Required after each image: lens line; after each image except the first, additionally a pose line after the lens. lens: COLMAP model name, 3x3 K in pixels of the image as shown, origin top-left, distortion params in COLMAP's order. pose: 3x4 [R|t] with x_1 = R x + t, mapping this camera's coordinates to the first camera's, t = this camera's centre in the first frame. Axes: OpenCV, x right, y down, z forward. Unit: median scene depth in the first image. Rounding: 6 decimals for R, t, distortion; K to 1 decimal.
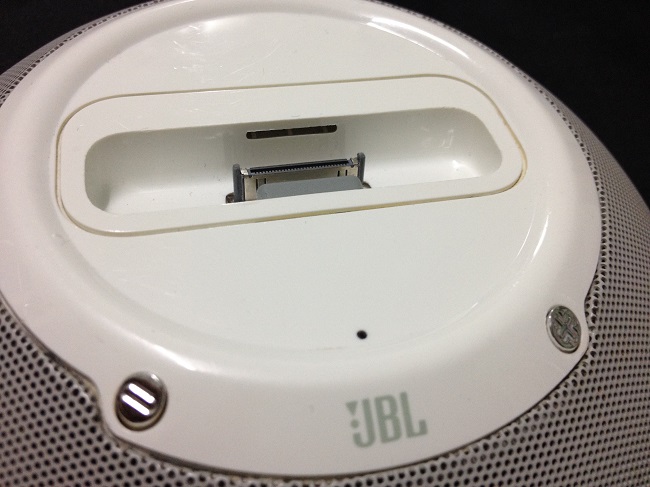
lens RADIAL K [[650.2, 0, 325.0], [0, 650.2, 243.5], [0, 0, 1]] dist [0.094866, -0.417199]
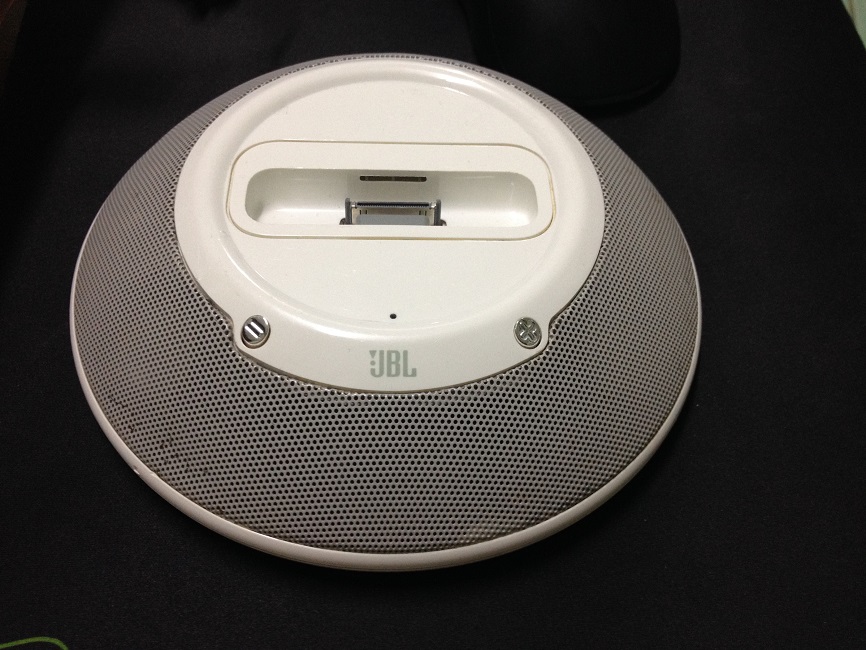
lens RADIAL K [[866.3, 0, 433.0], [0, 866.3, 325.0], [0, 0, 1]] dist [0.094866, -0.417199]
pose [[0.975754, 0.136952, -0.170727, 0.552288], [-0.128495, 0.989912, 0.059691, 0.022444], [0.177179, -0.036306, 0.983509, -1.152187]]
